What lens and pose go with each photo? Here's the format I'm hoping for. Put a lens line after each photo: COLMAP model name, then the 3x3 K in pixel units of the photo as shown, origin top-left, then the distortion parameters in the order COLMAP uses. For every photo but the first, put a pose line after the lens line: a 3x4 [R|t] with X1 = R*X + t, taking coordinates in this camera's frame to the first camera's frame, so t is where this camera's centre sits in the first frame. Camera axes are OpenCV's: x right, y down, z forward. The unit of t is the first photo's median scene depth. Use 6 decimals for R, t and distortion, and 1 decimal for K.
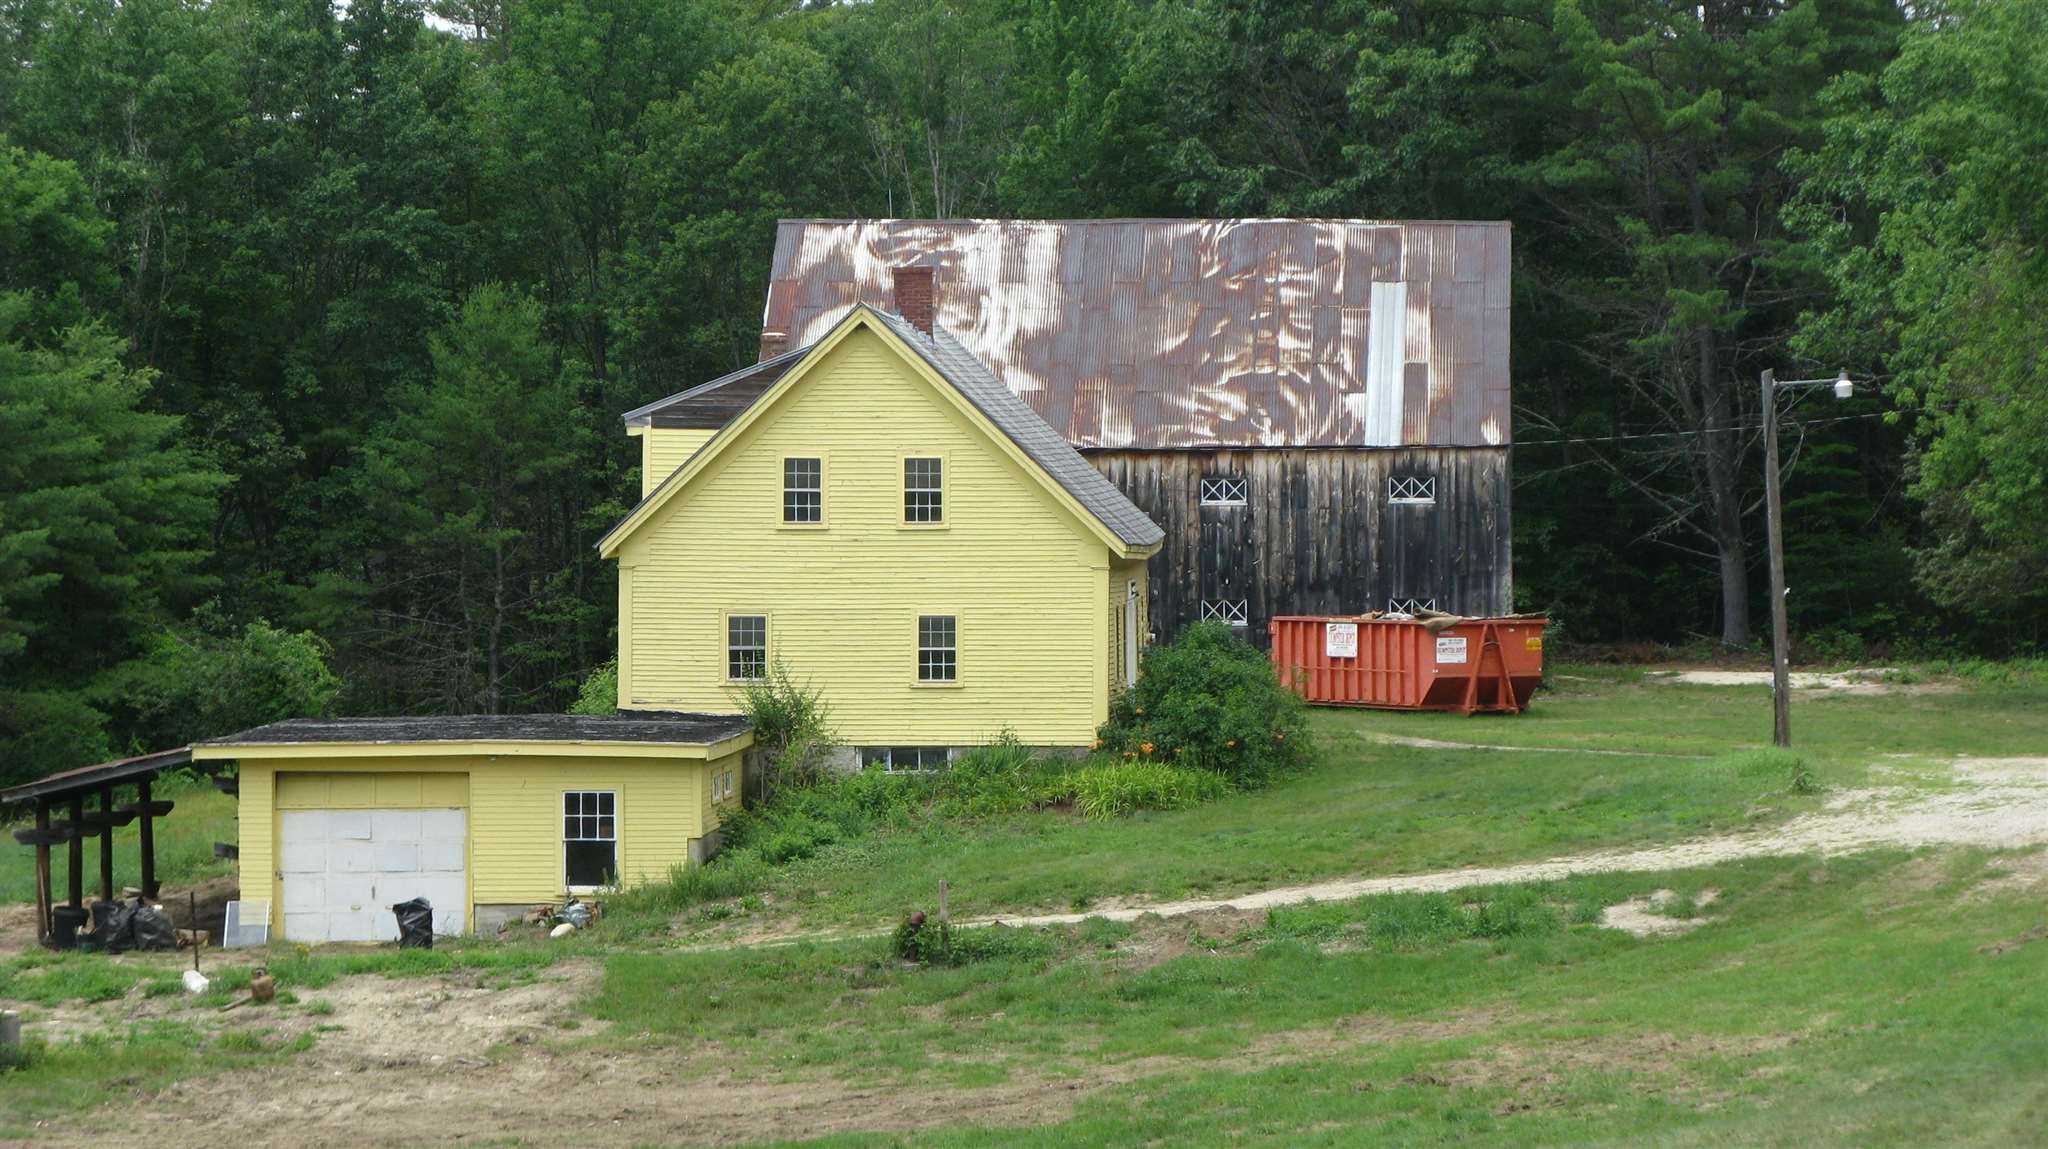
lens RADIAL K [[7268.6, 0, 1024.0], [0, 7268.6, 574.5], [0, 0, 1]] dist [0.112145, 0.285552]
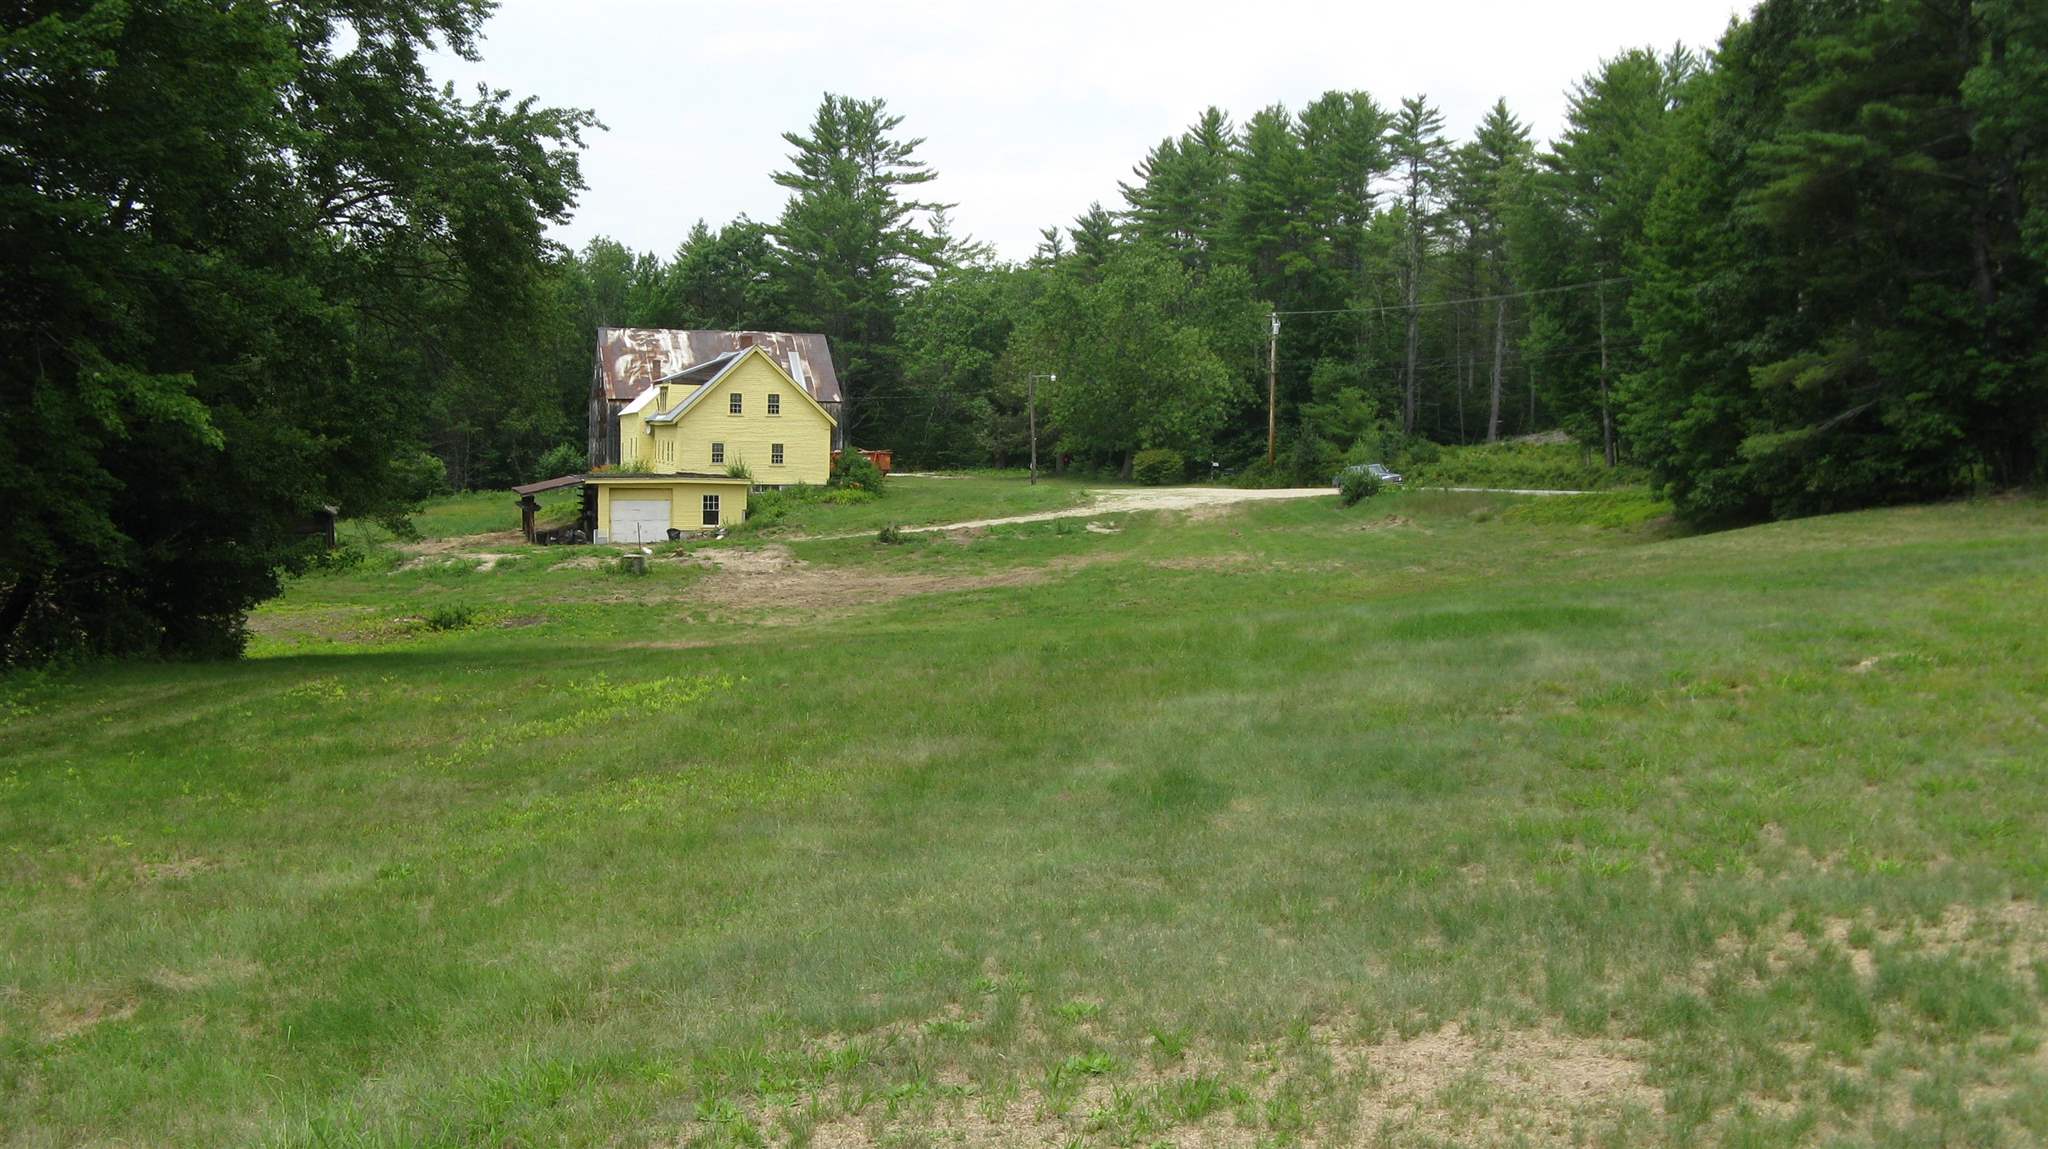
lens RADIAL K [[2183.9, 0, 1018.4], [0, 2183.9, 537.9], [0, 0, 1]] dist [-0.181739, 0.222443]
pose [[0.937292, -0.001107, 0.348544, -0.199904], [-0.008240, 0.999645, 0.025332, 0.017897], [-0.348448, -0.026616, 0.936950, 0.055315]]
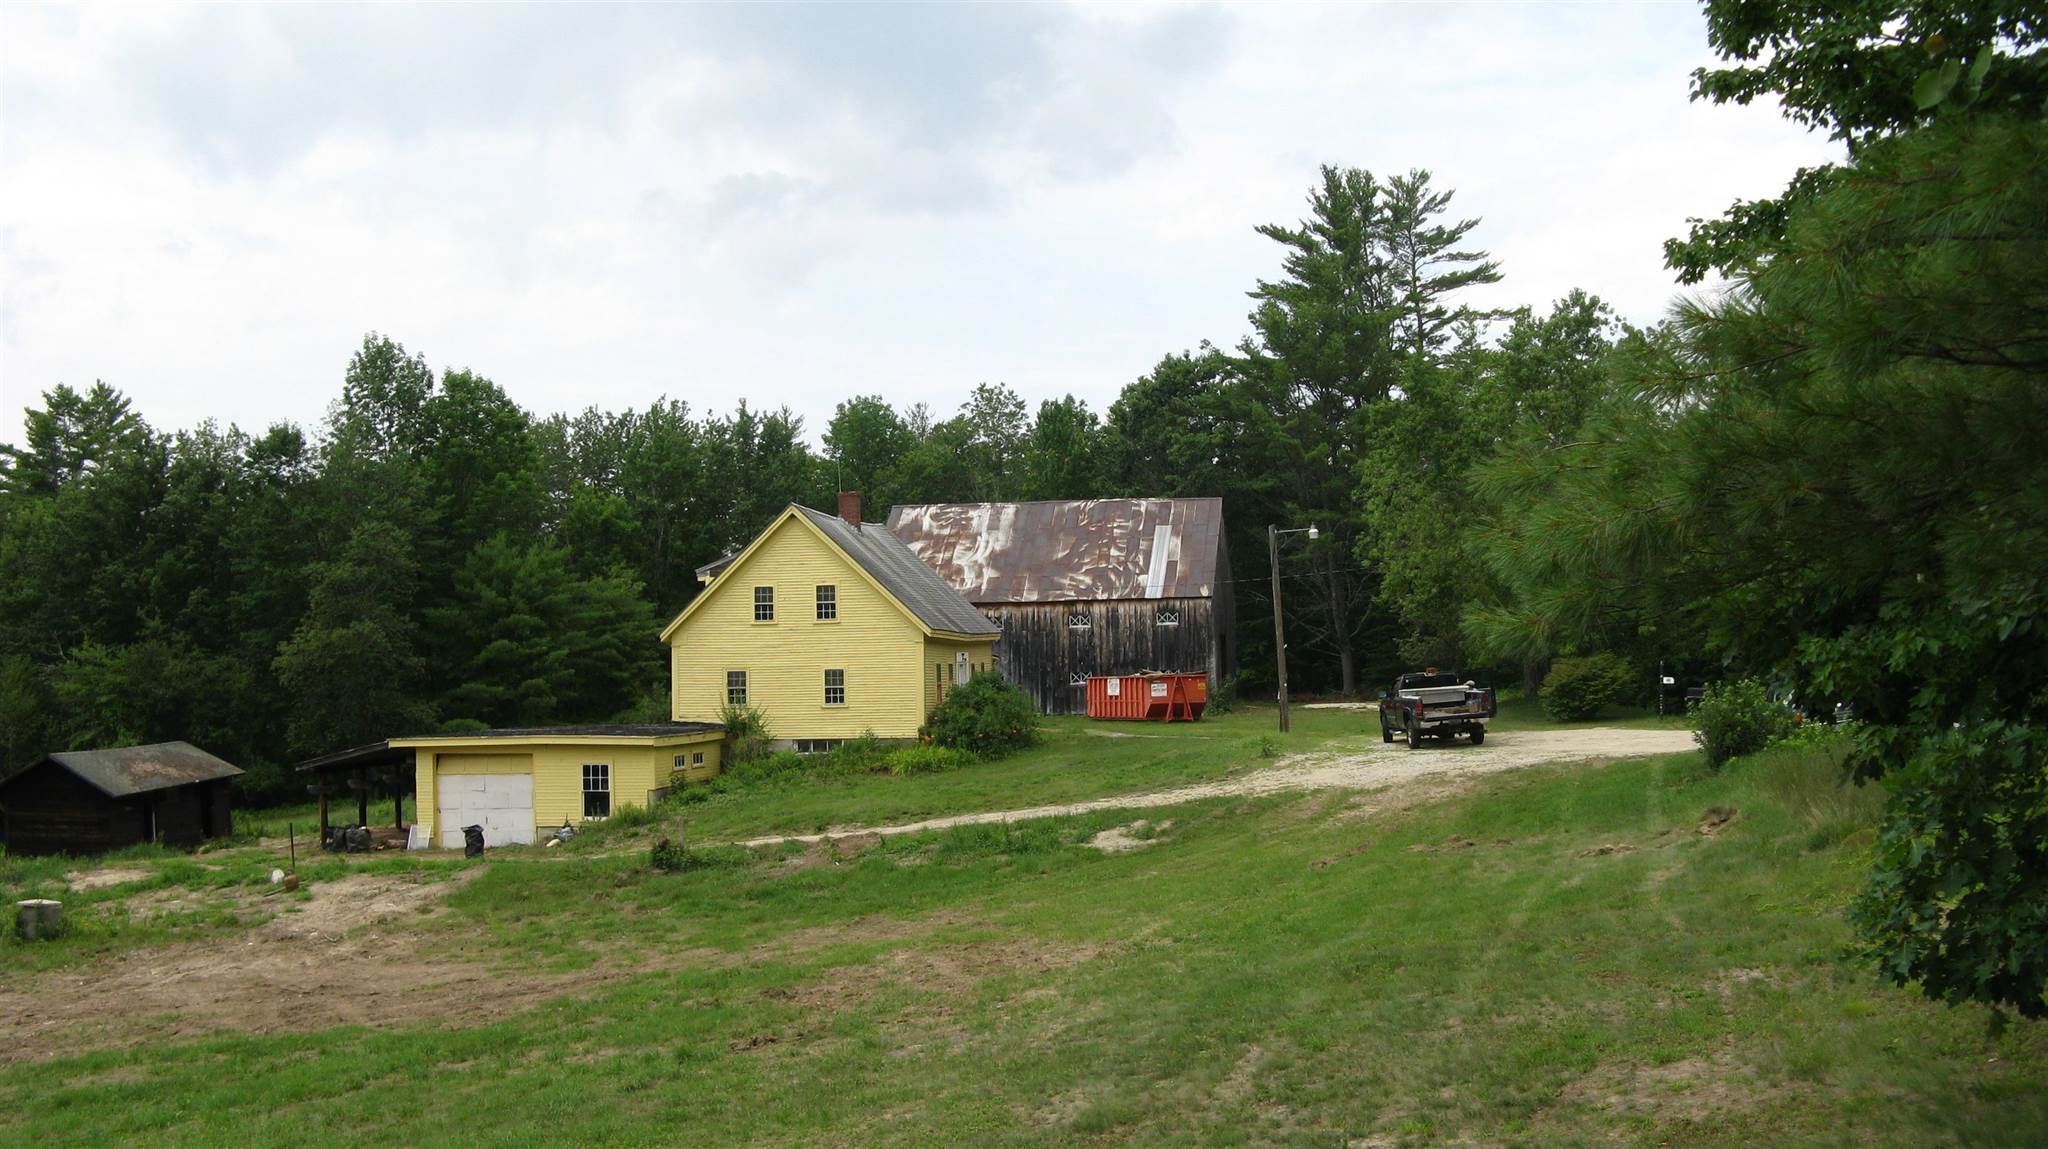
lens RADIAL K [[2183.9, 0, 1018.4], [0, 2183.9, 537.9], [0, 0, 1]] dist [-0.181739, 0.222443]
pose [[0.994383, -0.023005, -0.103315, 0.076404], [0.015246, 0.997047, -0.075266, 0.012156], [0.104741, 0.073268, 0.991797, 0.362812]]
